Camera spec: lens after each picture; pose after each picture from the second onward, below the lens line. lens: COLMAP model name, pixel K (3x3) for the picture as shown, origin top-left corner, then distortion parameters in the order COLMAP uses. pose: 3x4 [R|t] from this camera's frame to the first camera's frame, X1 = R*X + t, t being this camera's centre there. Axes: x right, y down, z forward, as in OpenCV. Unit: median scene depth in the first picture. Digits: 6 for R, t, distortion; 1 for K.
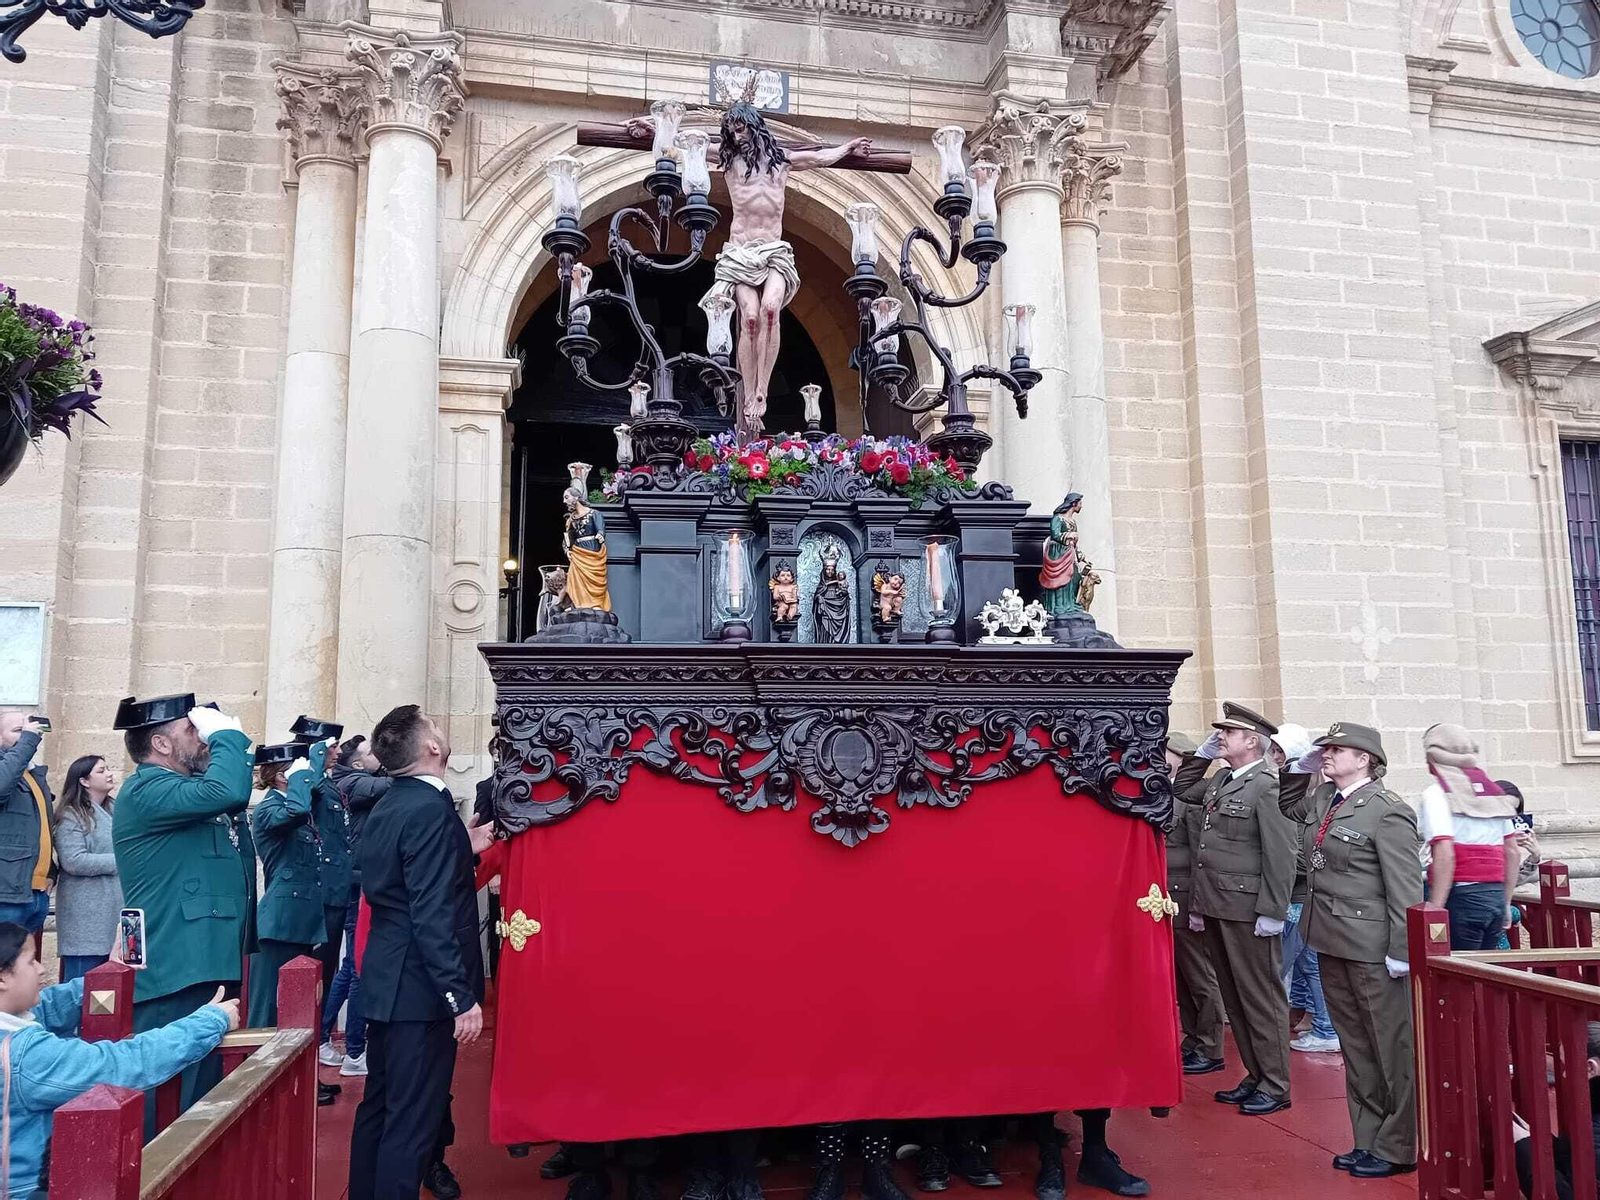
lens RADIAL K [[1222.5, 0, 794.4], [0, 1222.5, 610.9], [0, 0, 1]] dist [0.038435, -0.081971]
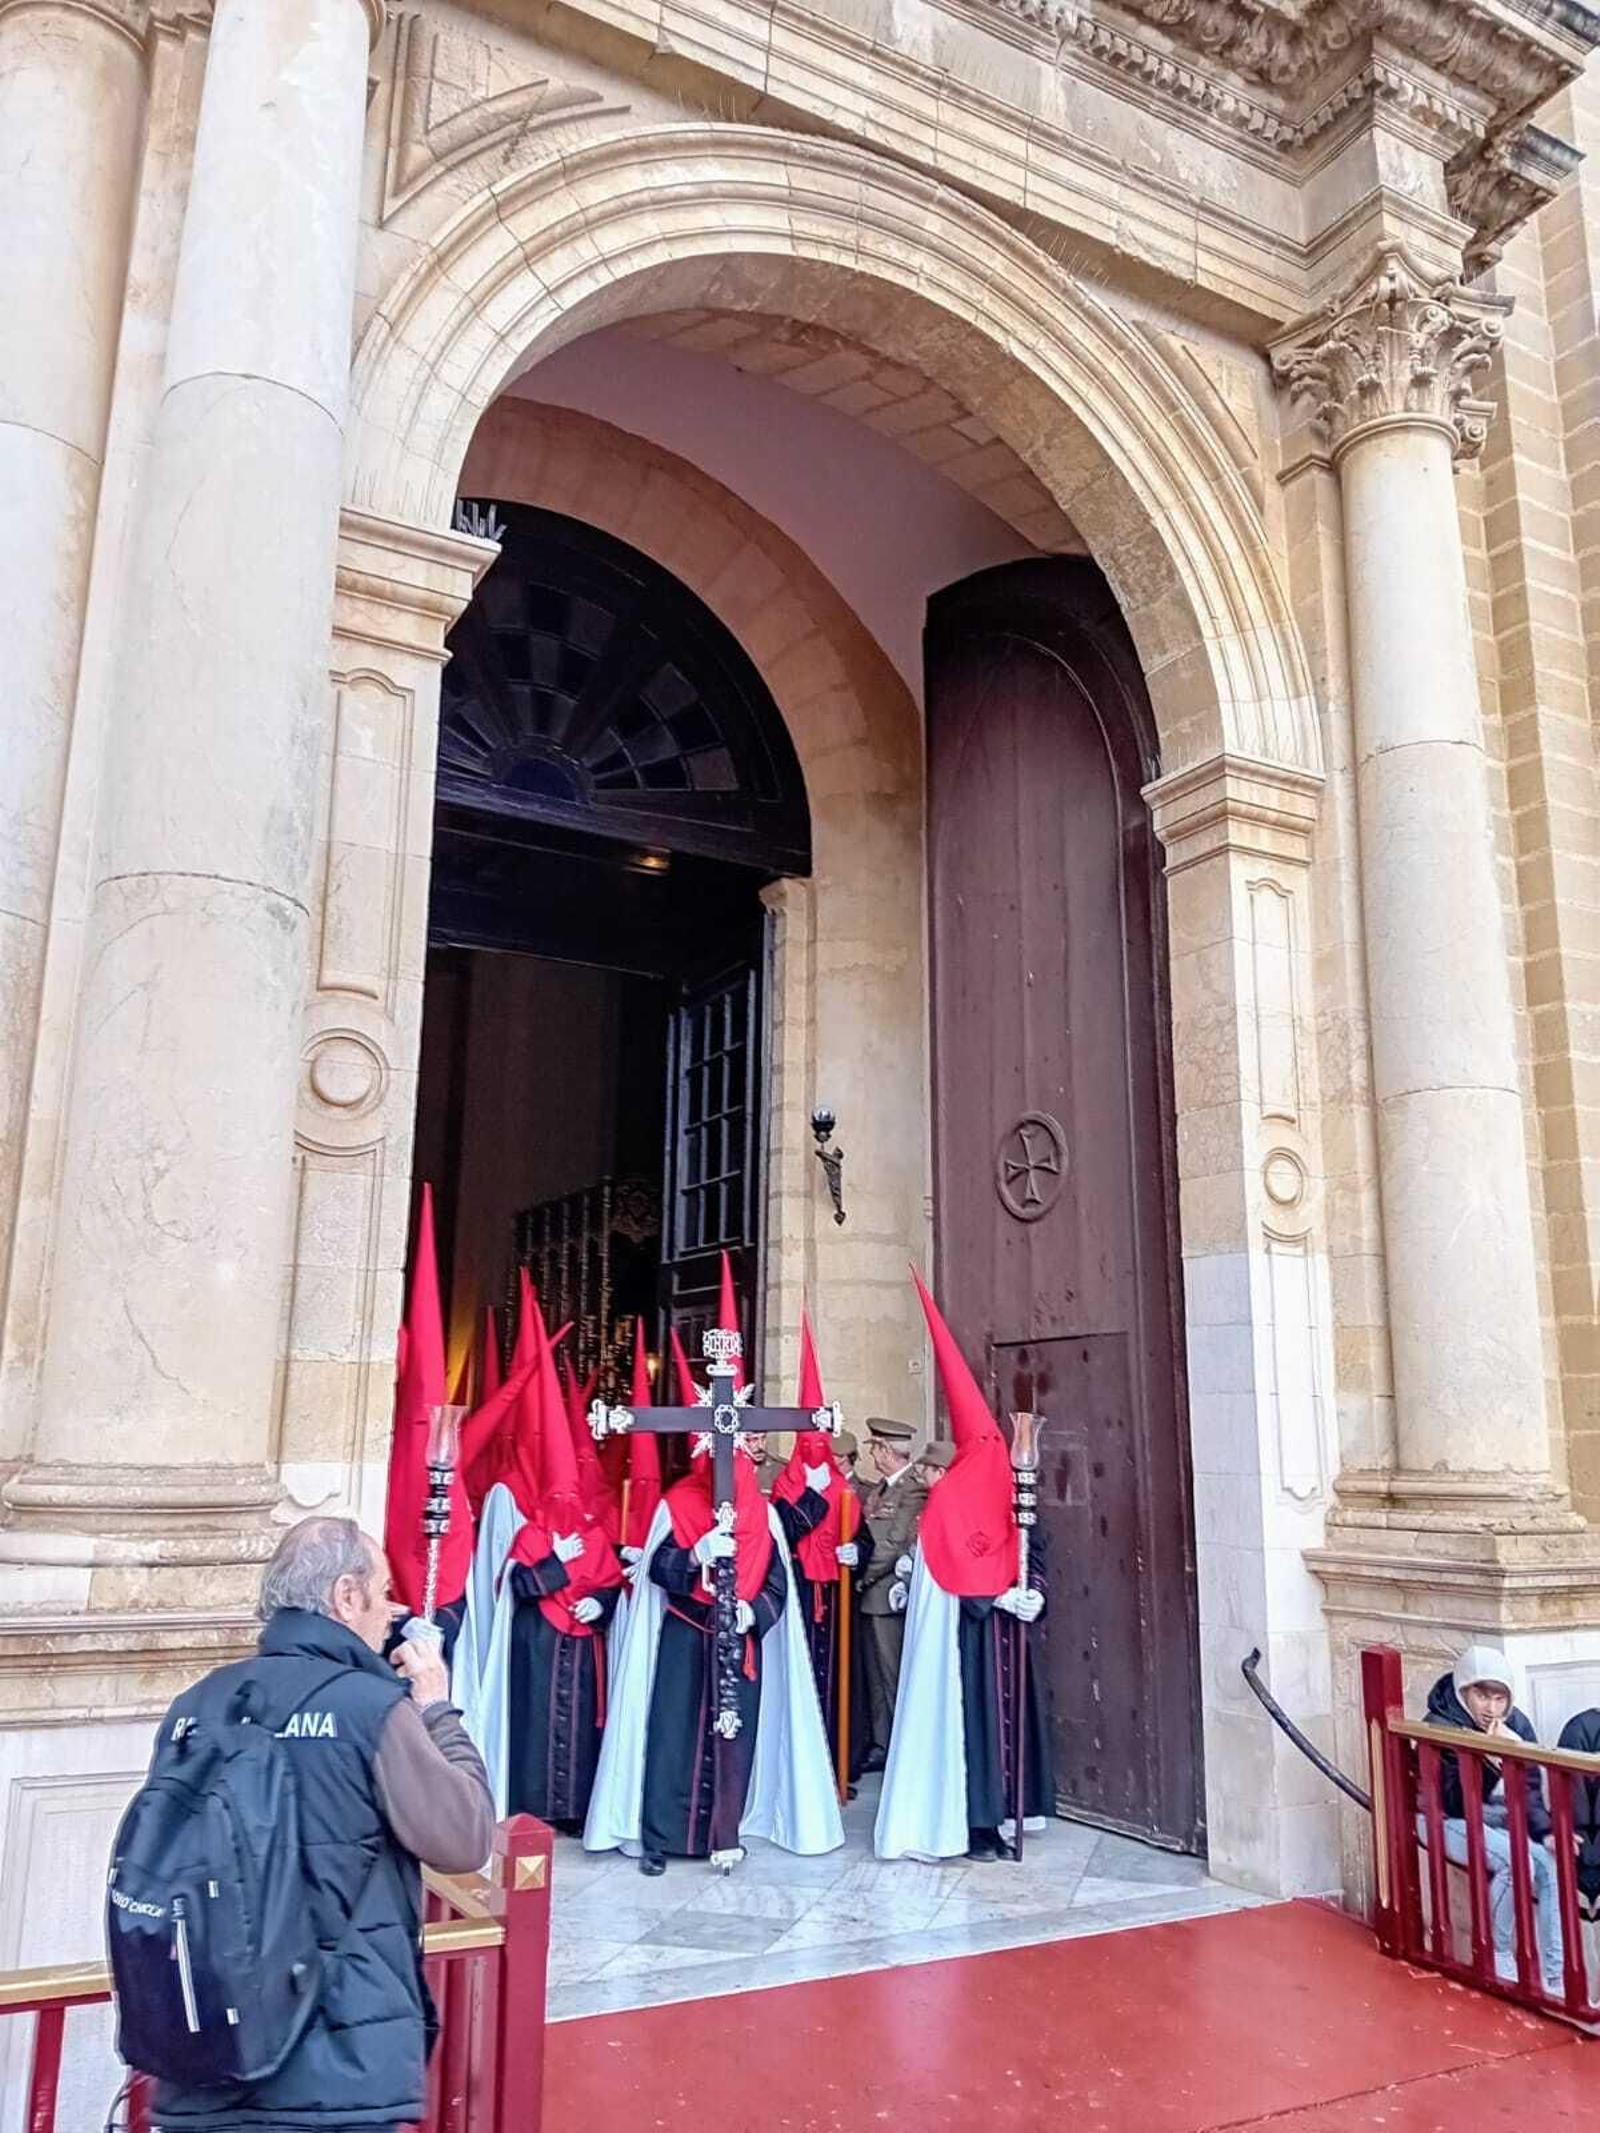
lens RADIAL K [[1629.7, 0, 771.4], [0, 1629.7, 1073.5], [0, 0, 1]] dist [0.038435, -0.081971]
pose [[0.956830, 0.087231, 0.277248, -0.273379], [-0.063863, 0.993686, -0.092242, 0.030398], [-0.283544, 0.070554, 0.956360, 0.419758]]
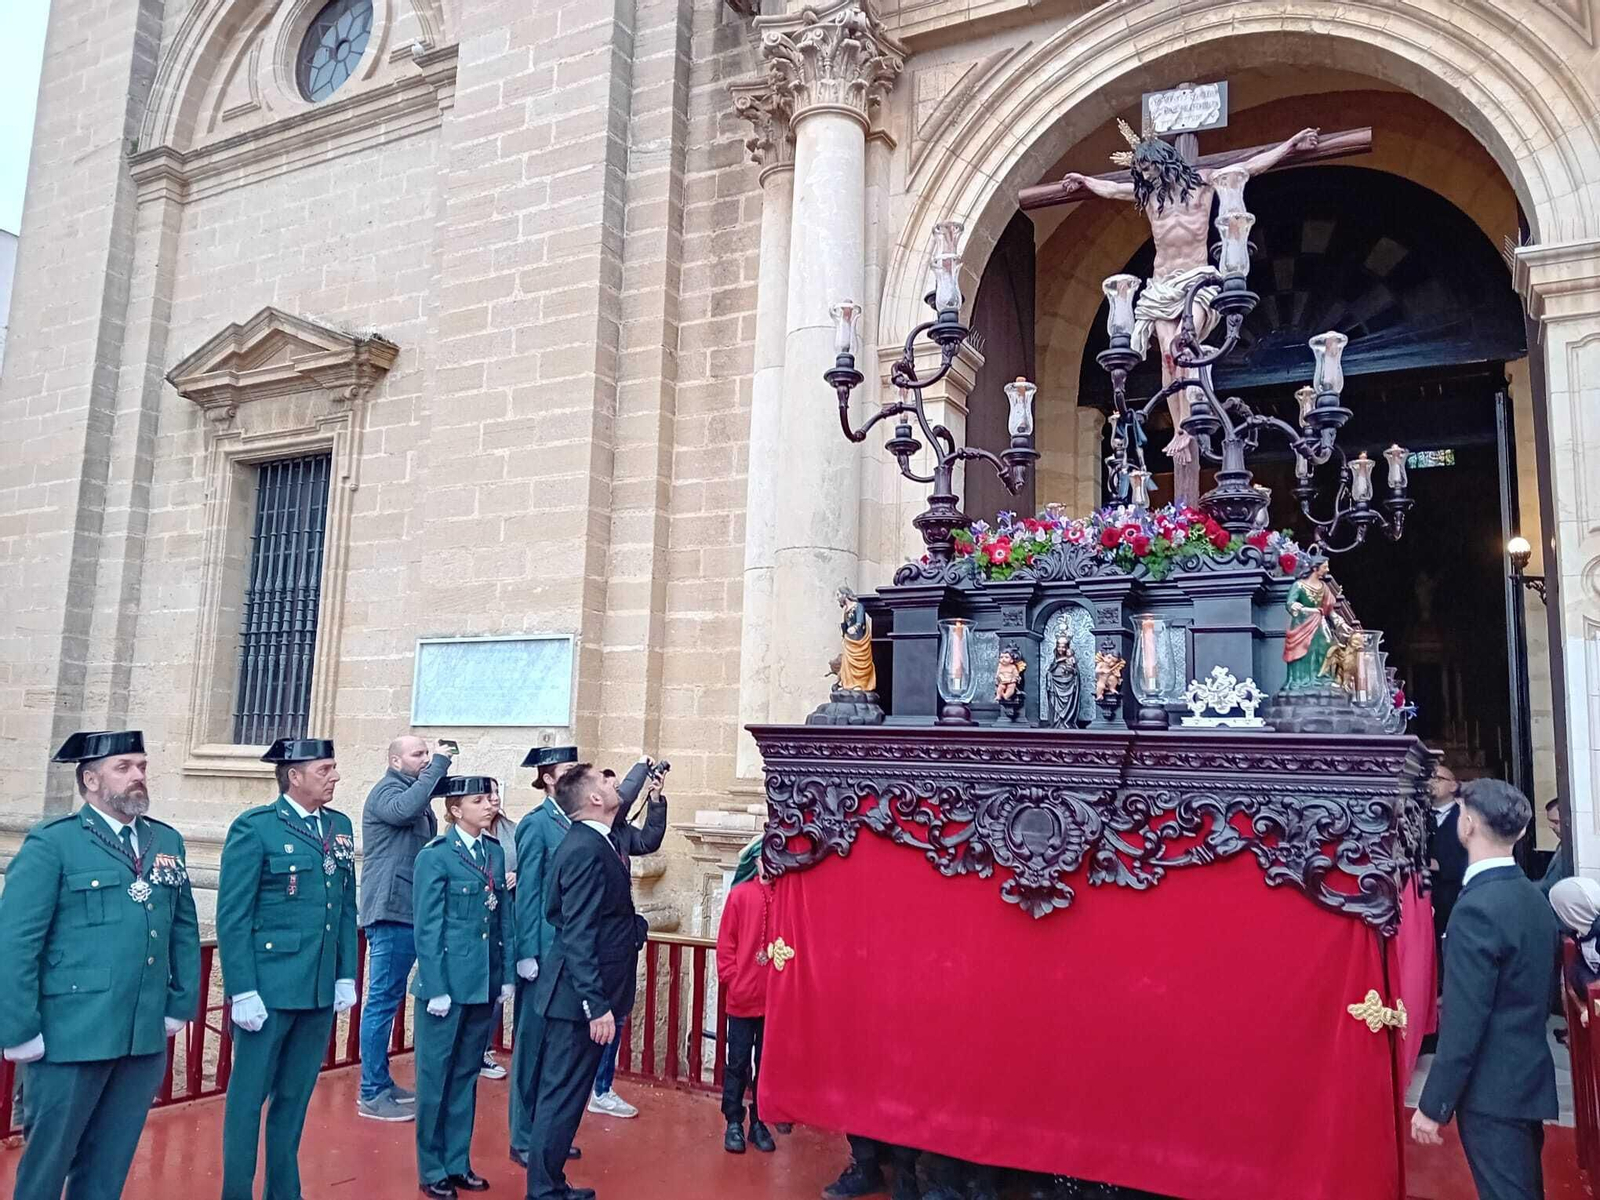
lens RADIAL K [[1222.5, 0, 805.3], [0, 1222.5, 622.7], [0, 0, 1]] dist [0.038435, -0.081971]
pose [[0.770003, -0.046992, -0.636308, 0.234831], [0.047217, 0.998746, -0.016620, 0.010305], [0.636291, -0.017247, 0.771256, 0.249463]]
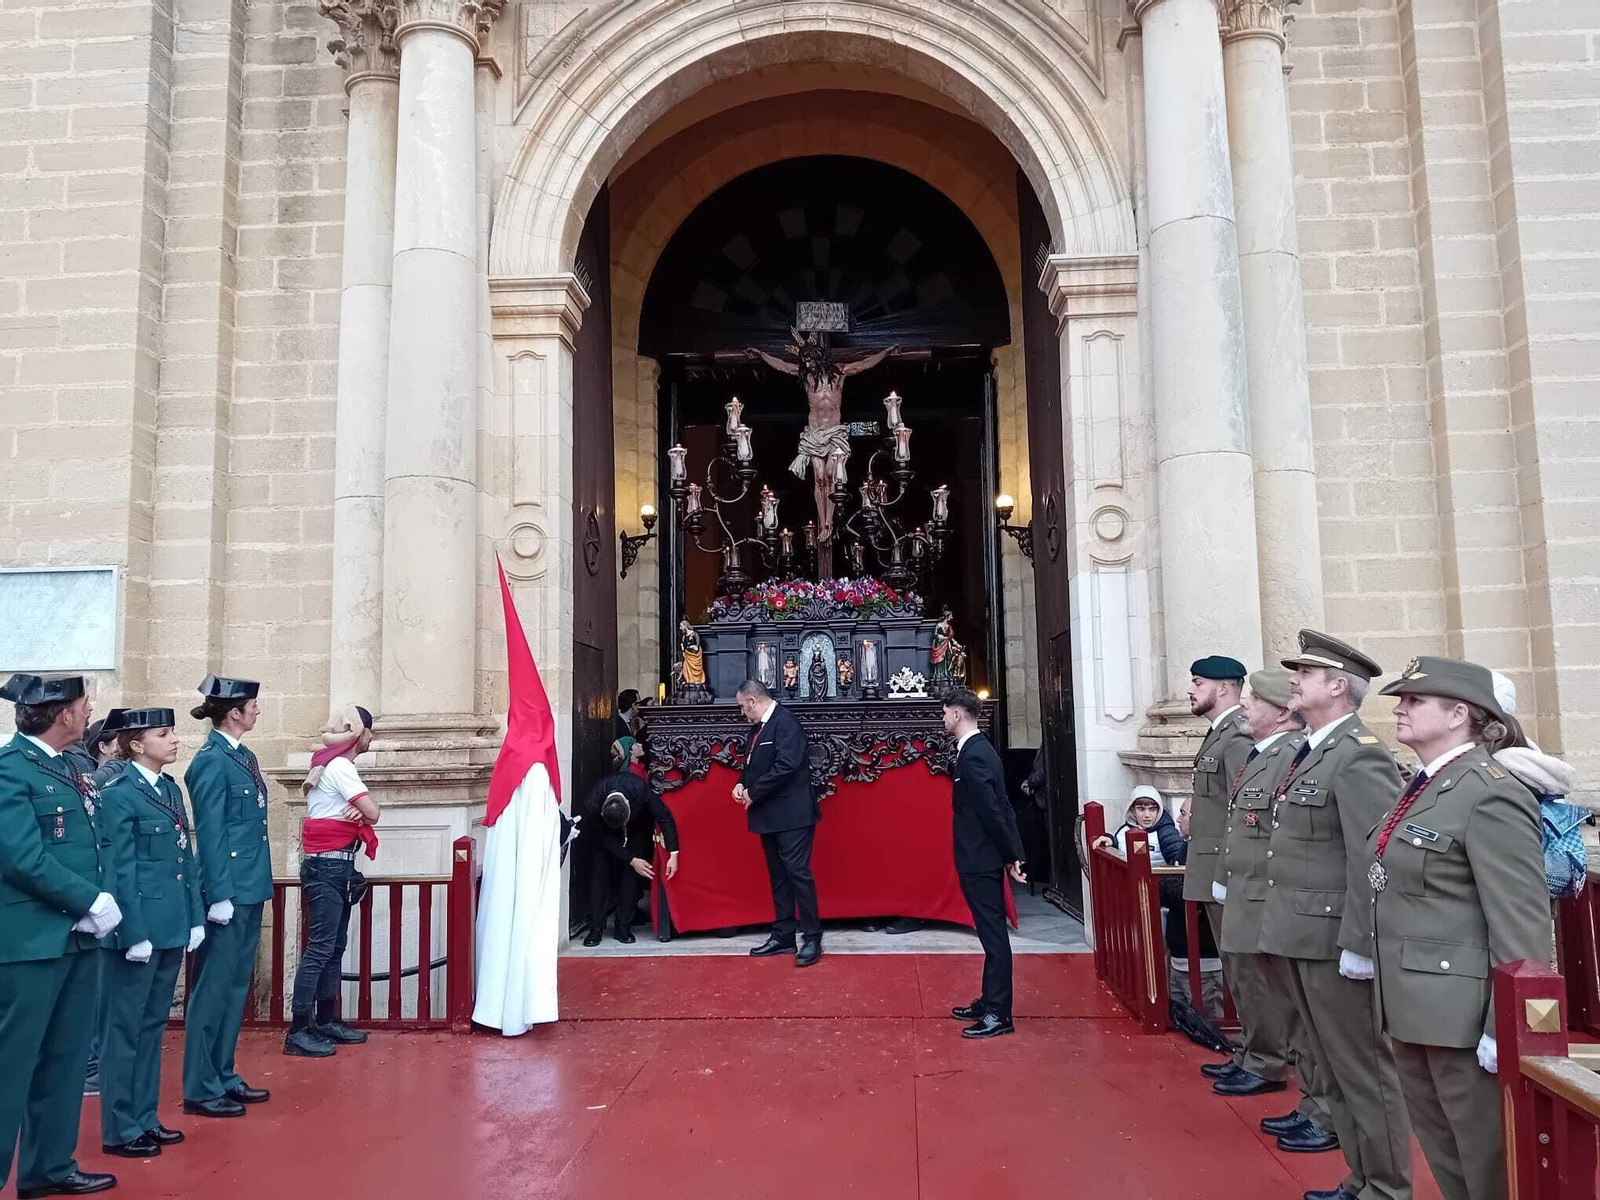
lens RADIAL K [[1222.5, 0, 800.4], [0, 1222.5, 606.6], [0, 0, 1]] dist [0.038435, -0.081971]
pose [[0.967486, -0.032929, -0.250770, 0.150250], [0.041887, 0.998658, 0.030467, 0.017598], [0.249430, -0.039980, 0.967567, 0.163585]]
